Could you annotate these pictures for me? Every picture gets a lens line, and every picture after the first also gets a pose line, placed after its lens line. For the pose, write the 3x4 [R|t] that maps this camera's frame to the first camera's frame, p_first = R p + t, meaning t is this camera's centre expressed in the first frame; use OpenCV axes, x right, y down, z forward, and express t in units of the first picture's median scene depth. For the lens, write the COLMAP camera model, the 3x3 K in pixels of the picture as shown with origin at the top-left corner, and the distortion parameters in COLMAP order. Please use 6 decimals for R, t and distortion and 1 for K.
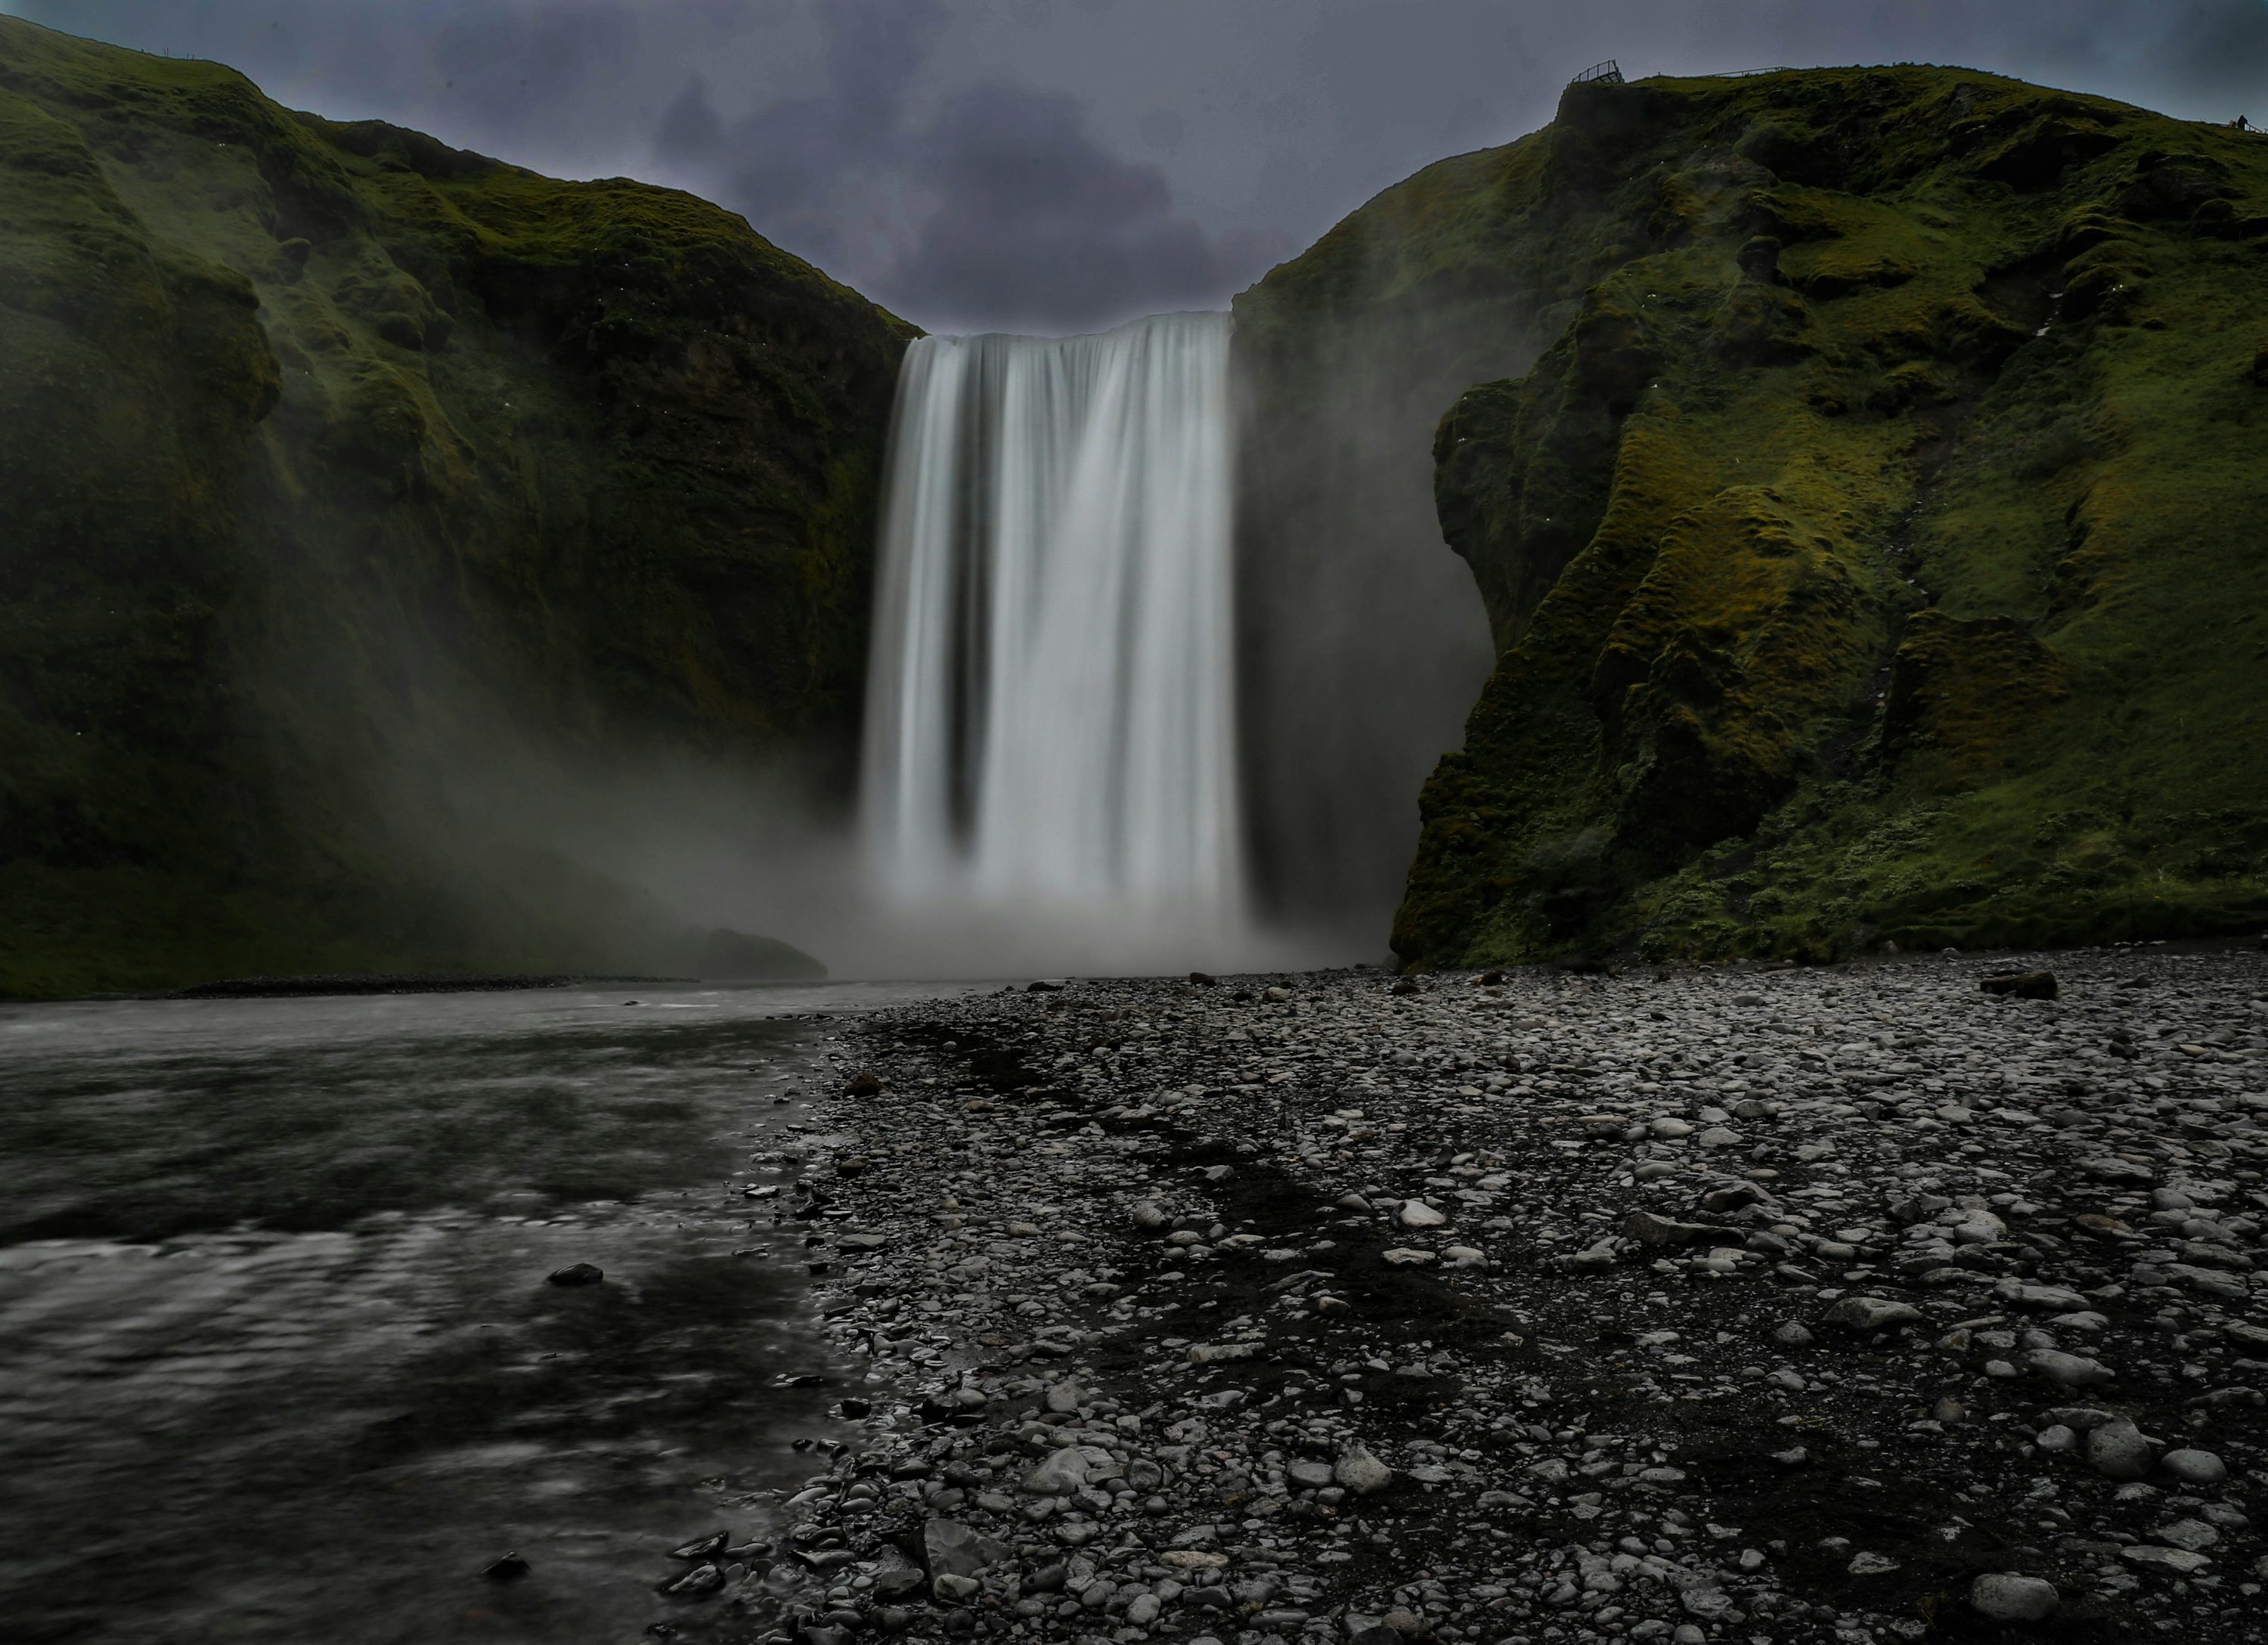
lens RADIAL K [[1708.5, 0, 1096.6], [0, 1708.5, 828.6], [0, 0, 1]] dist [-0.131152, 0.113182]
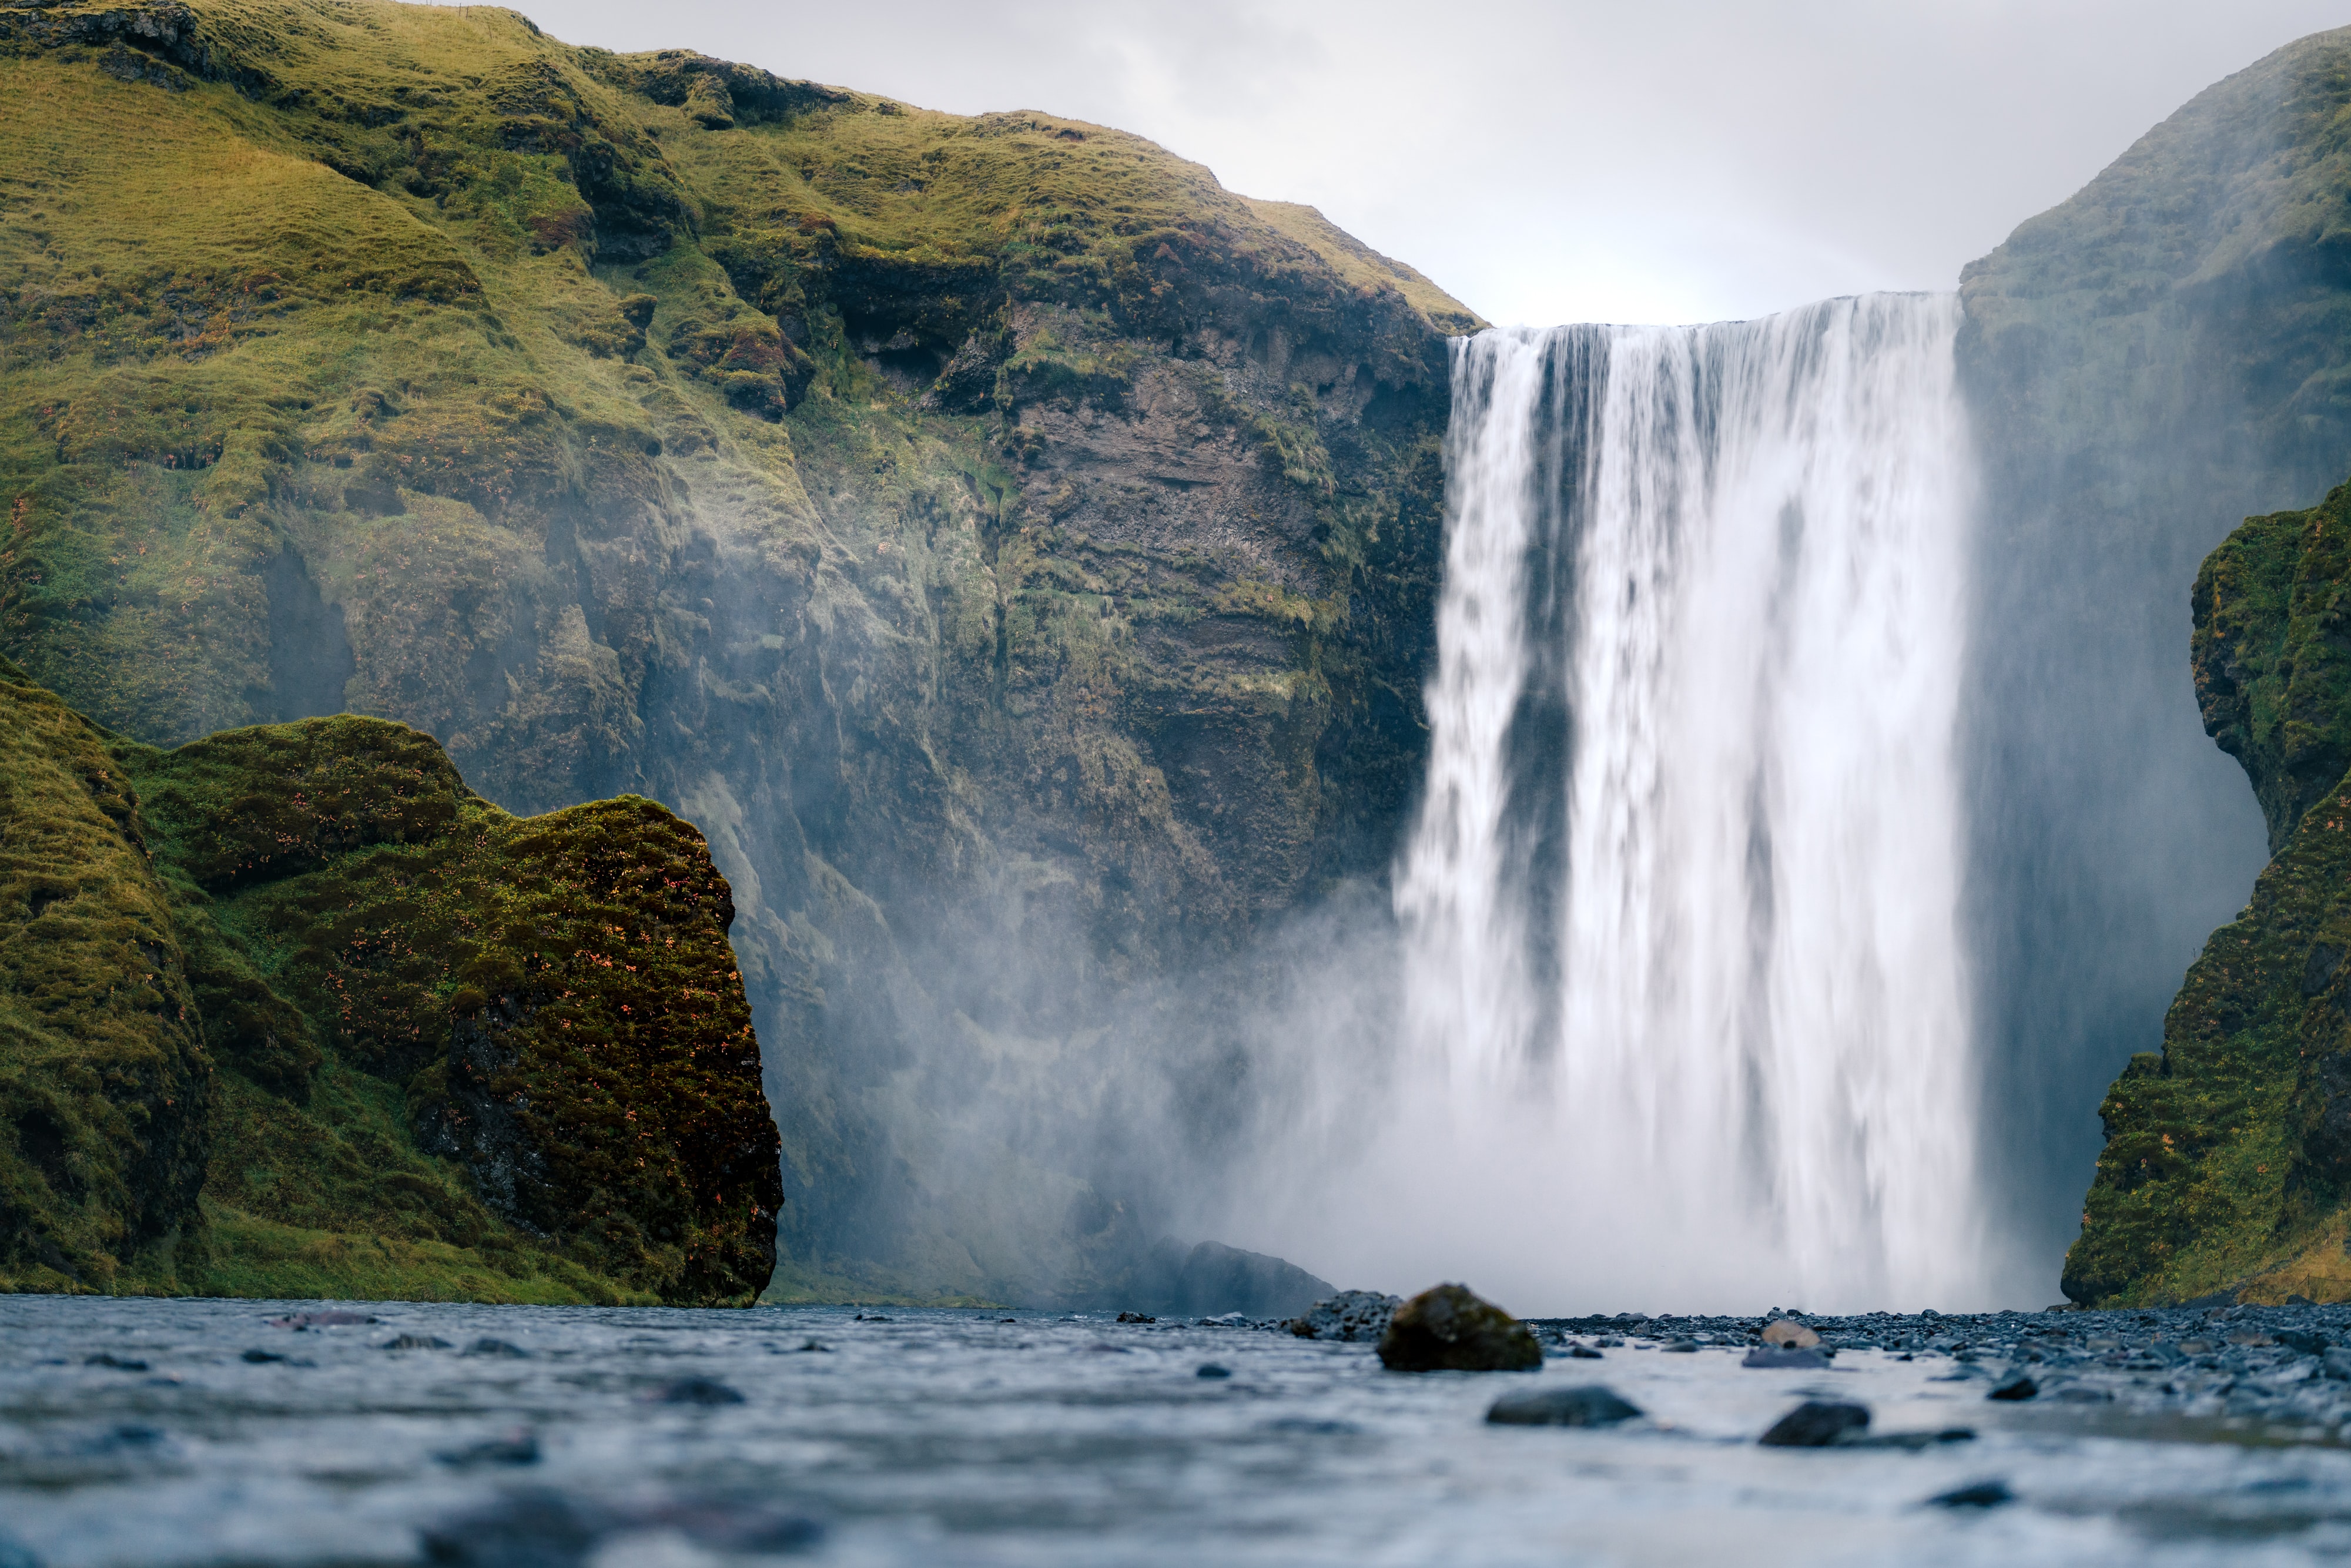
lens RADIAL K [[3545.5, 0, 1126.2], [0, 3545.5, 787.2], [0, 0, 1]] dist [-0.020212, -0.002962]
pose [[0.982363, 0.004529, -0.186930, 0.033710], [-0.016900, 0.997766, -0.064639, -0.039456], [0.186219, 0.066658, 0.980244, -0.561897]]
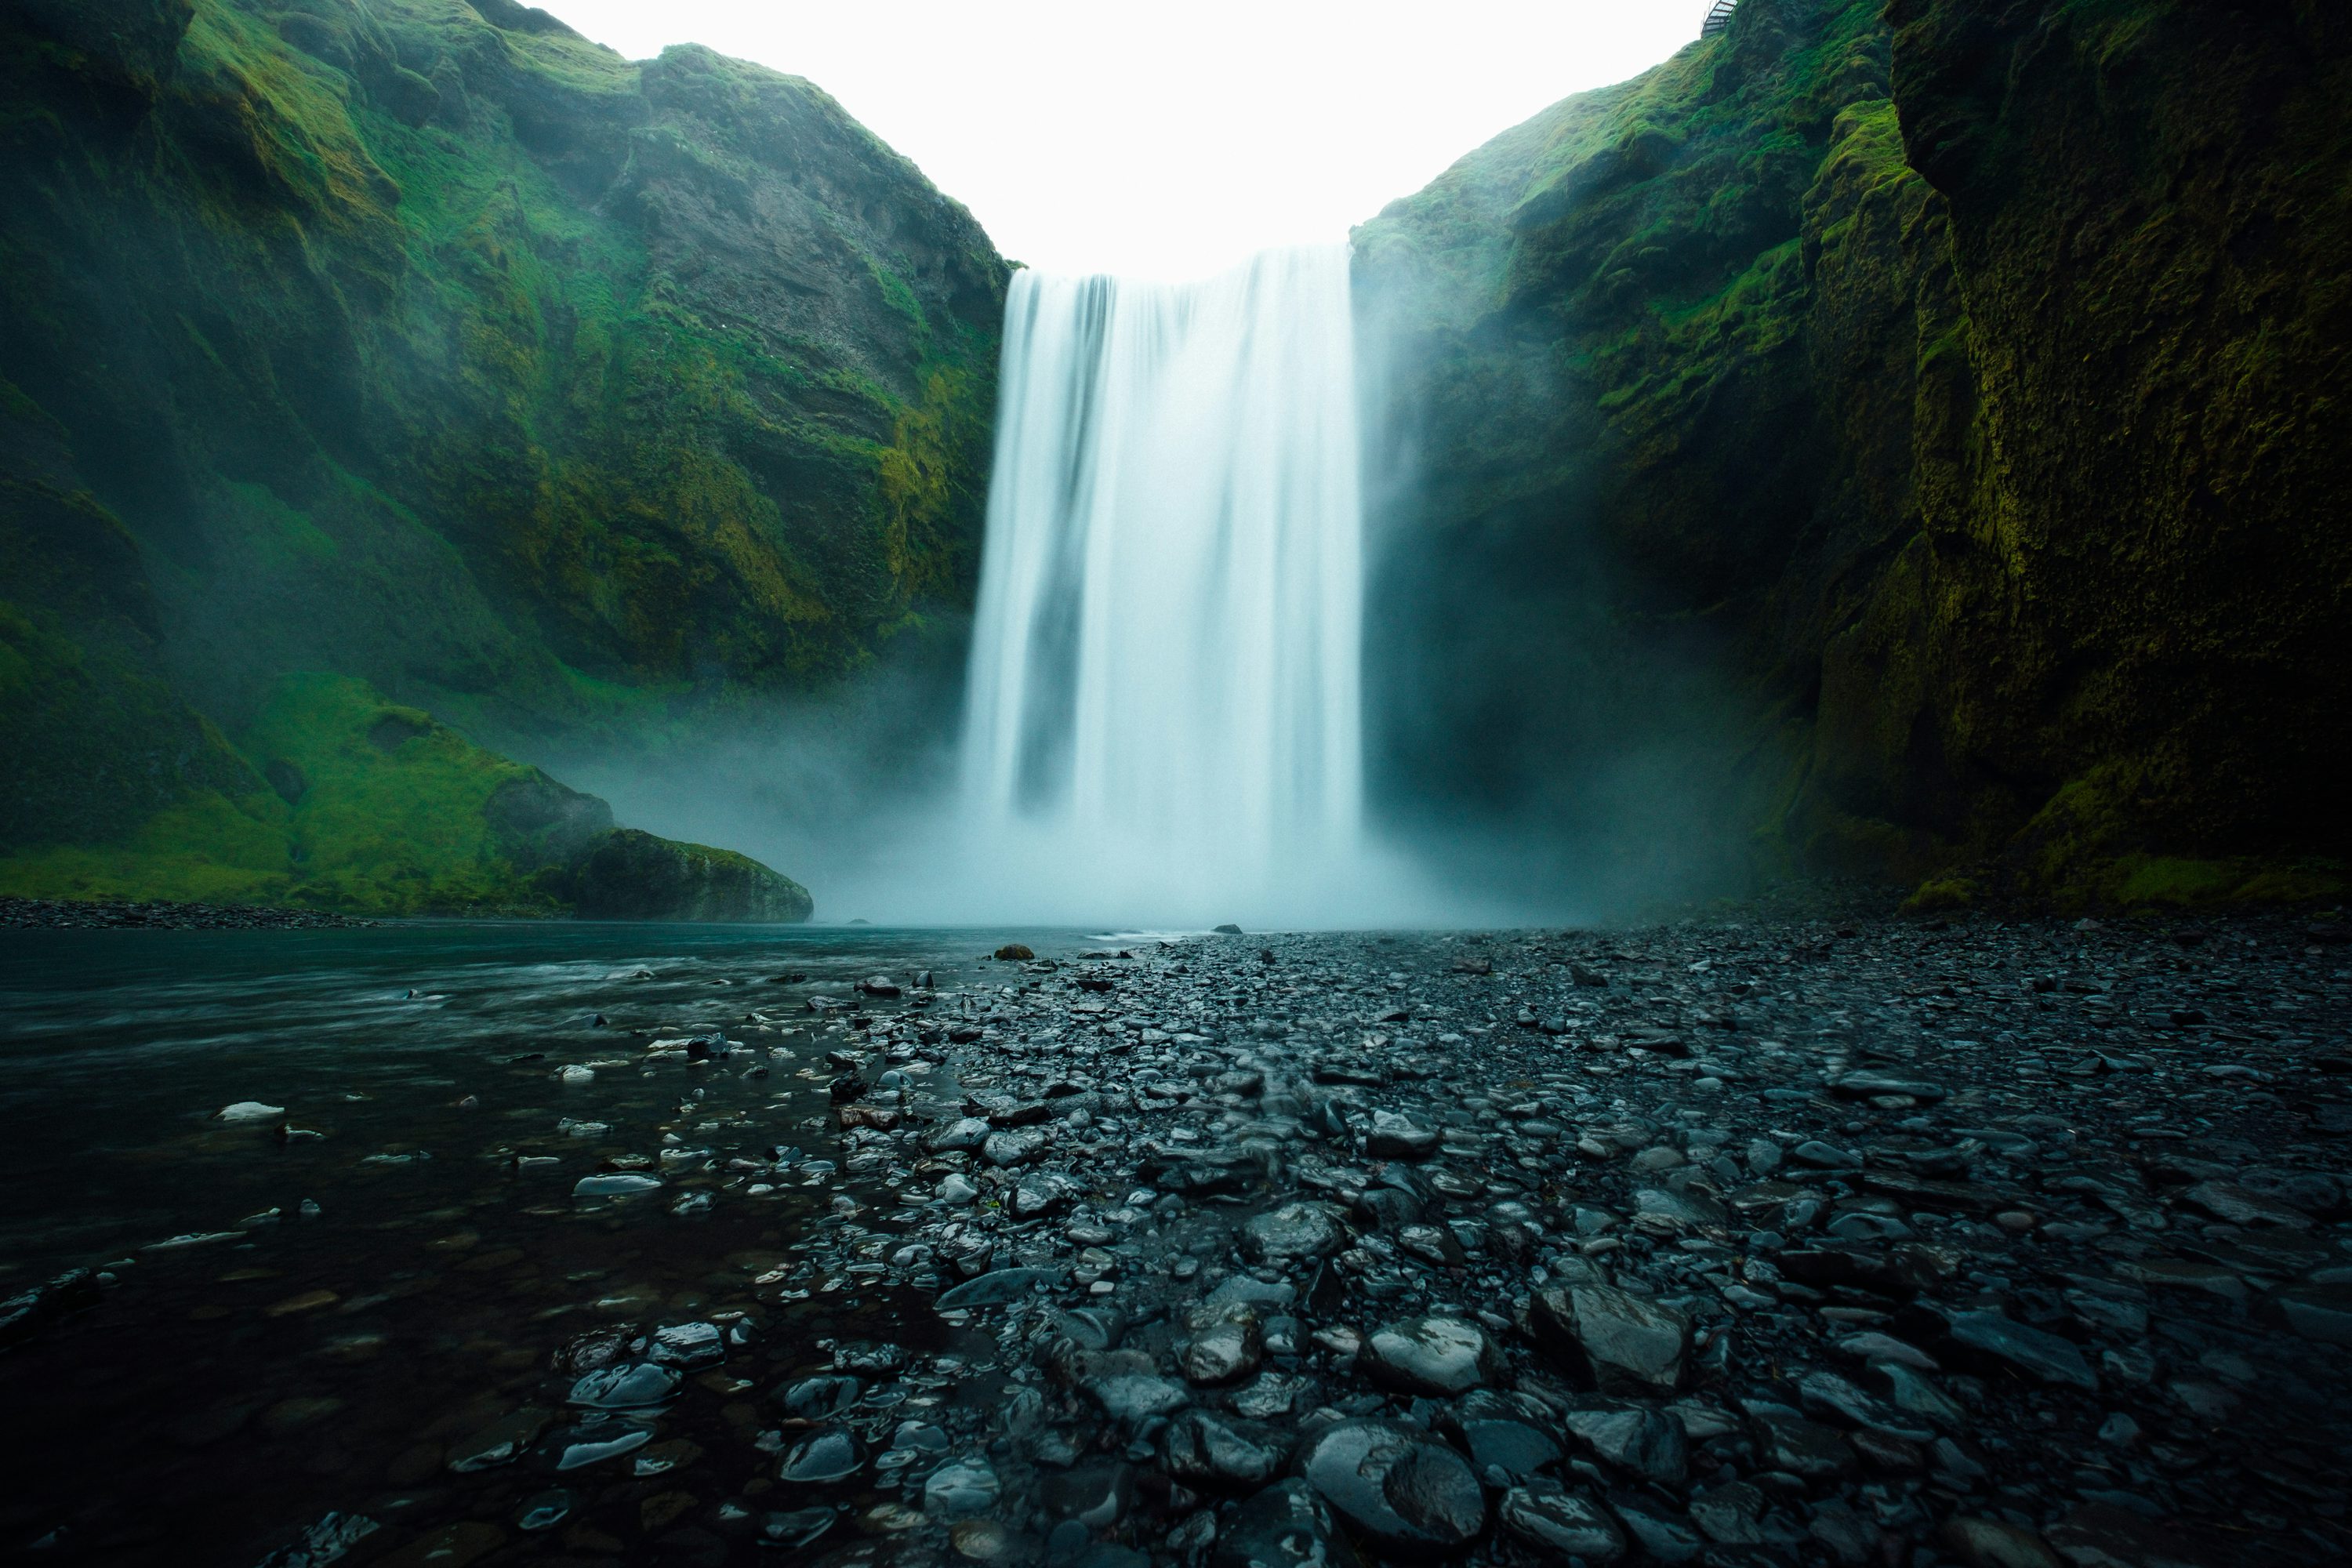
lens RADIAL K [[1011.3, 0, 1176.0], [0, 1011.3, 784.0], [0, 0, 1]] dist [-0.008011, -0.000283]
pose [[0.999182, 0.025503, 0.031382, -0.044767], [-0.023924, 0.998478, -0.049690, 0.058117], [-0.032601, 0.048898, 0.998272, 0.663925]]
